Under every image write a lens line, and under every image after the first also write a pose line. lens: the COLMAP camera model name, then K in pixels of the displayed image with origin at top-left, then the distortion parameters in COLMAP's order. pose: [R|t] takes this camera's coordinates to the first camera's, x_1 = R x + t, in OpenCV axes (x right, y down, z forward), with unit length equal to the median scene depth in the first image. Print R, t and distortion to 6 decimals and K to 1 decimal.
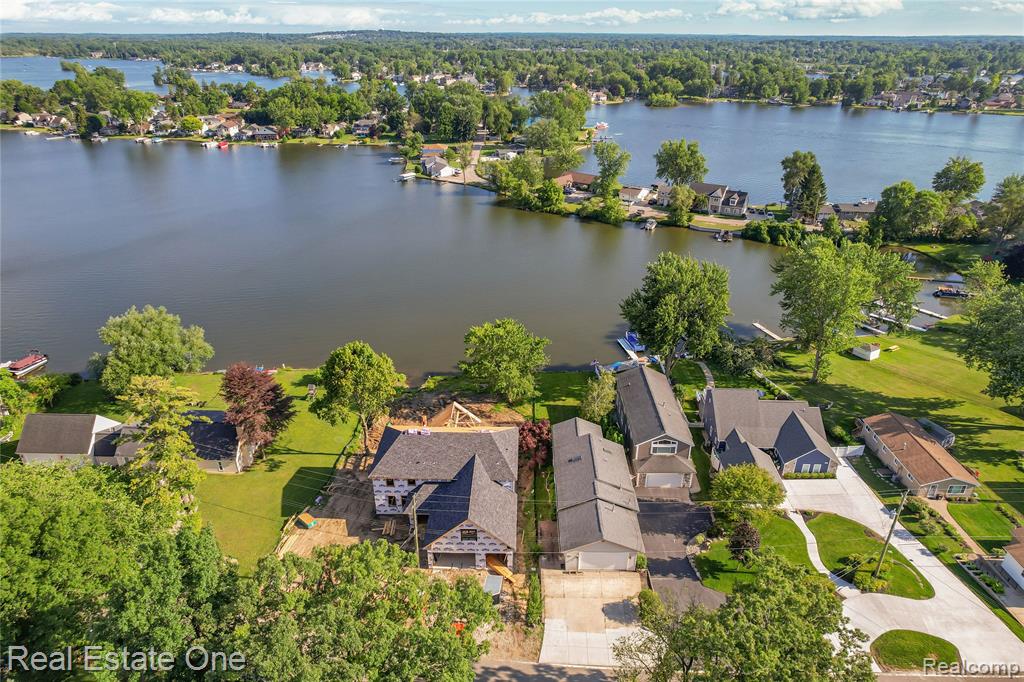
lens RADIAL K [[657.1, 0, 514.2], [0, 657.1, 340.8], [0, 0, 1]] dist [-0.084223, 0.076782]
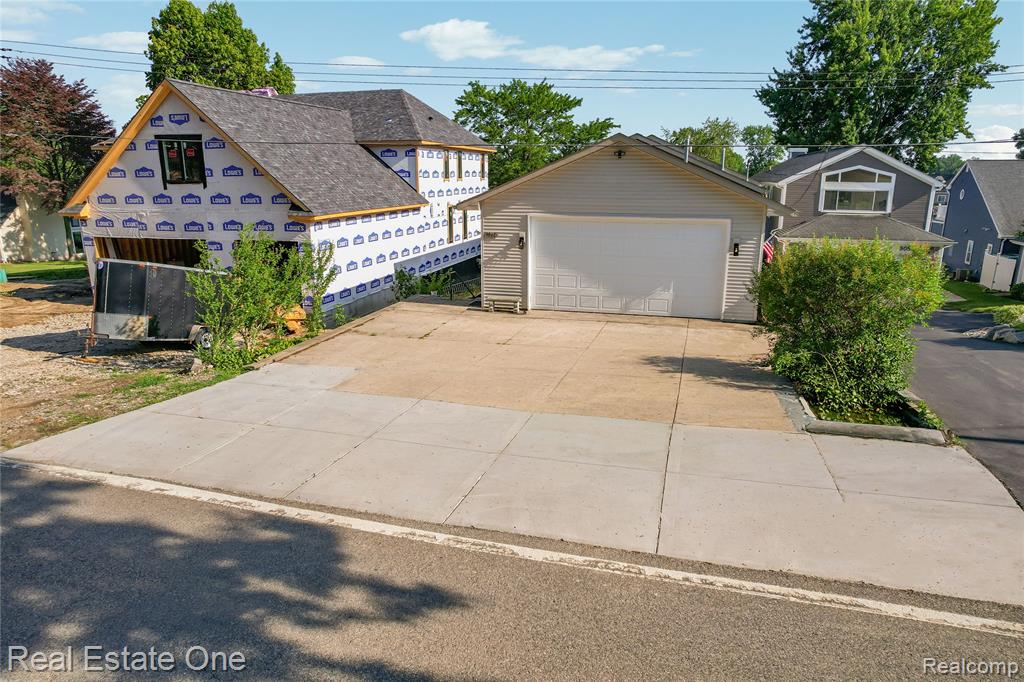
lens RADIAL K [[657.1, 0, 514.2], [0, 657.1, 340.8], [0, 0, 1]] dist [-0.084223, 0.076782]
pose [[0.971703, 0.055027, -0.229709, 0.052774], [-0.098526, 0.978269, -0.182435, 0.141861], [0.214678, 0.199905, 0.956008, 0.256838]]
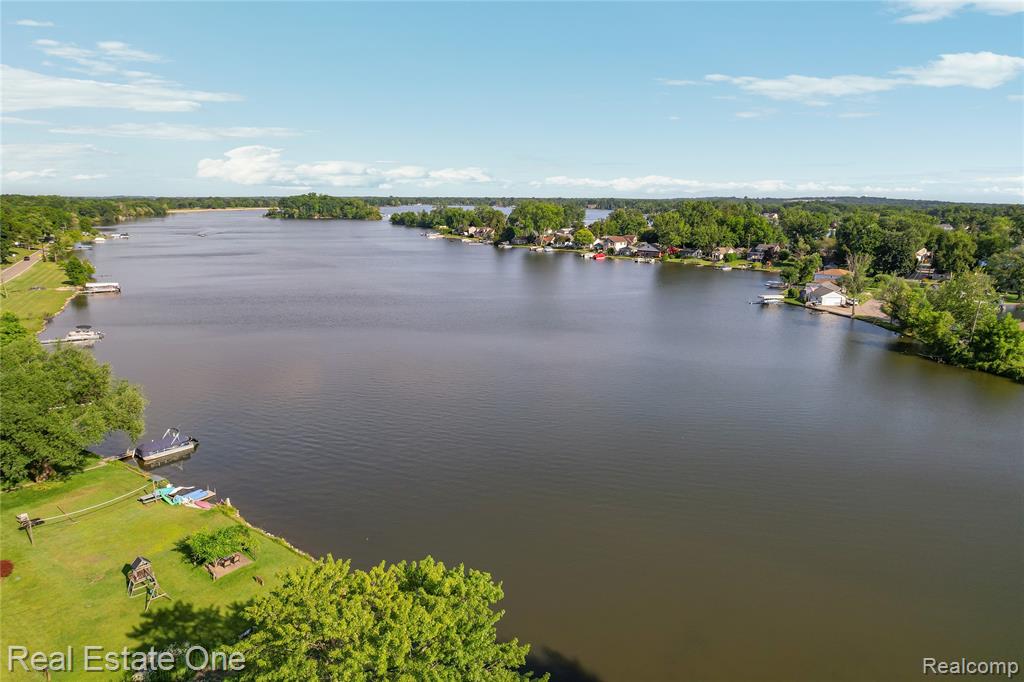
lens RADIAL K [[657.1, 0, 514.2], [0, 657.1, 340.8], [0, 0, 1]] dist [-0.084223, 0.076782]
pose [[0.778417, 0.137914, -0.612410, 0.075837], [-0.276376, 0.951223, -0.137080, -0.045425], [0.563634, 0.275961, 0.778565, 0.398801]]
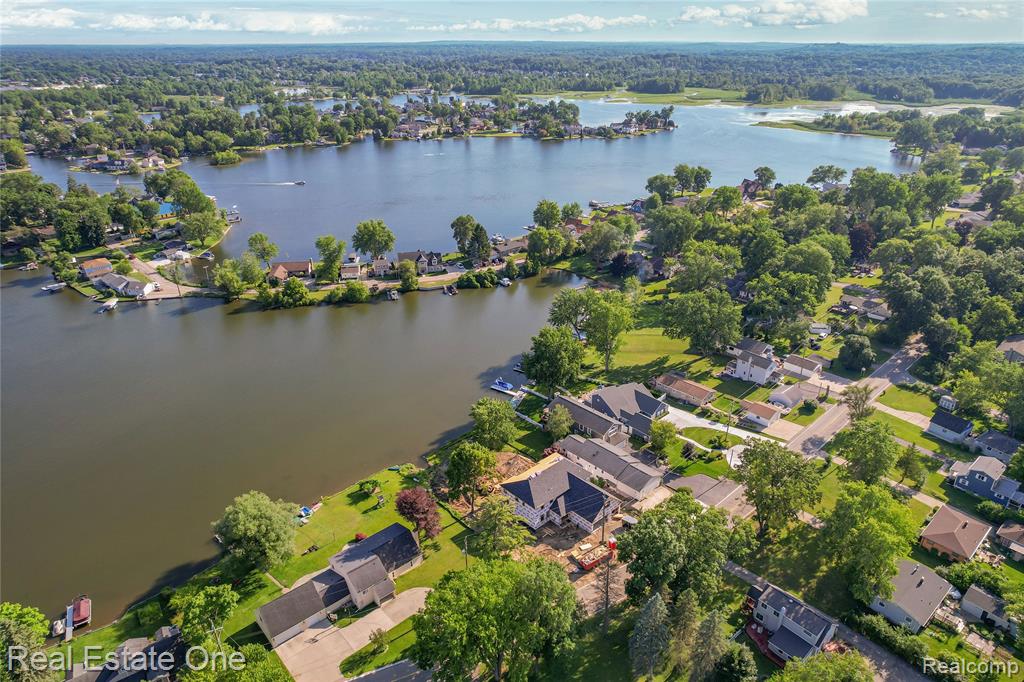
lens RADIAL K [[657.1, 0, 514.2], [0, 657.1, 340.8], [0, 0, 1]] dist [-0.084223, 0.076782]
pose [[0.719045, -0.292632, 0.630350, -0.456505], [0.301051, 0.948662, 0.096994, -0.146532], [-0.626373, 0.120024, 0.770228, -0.123944]]
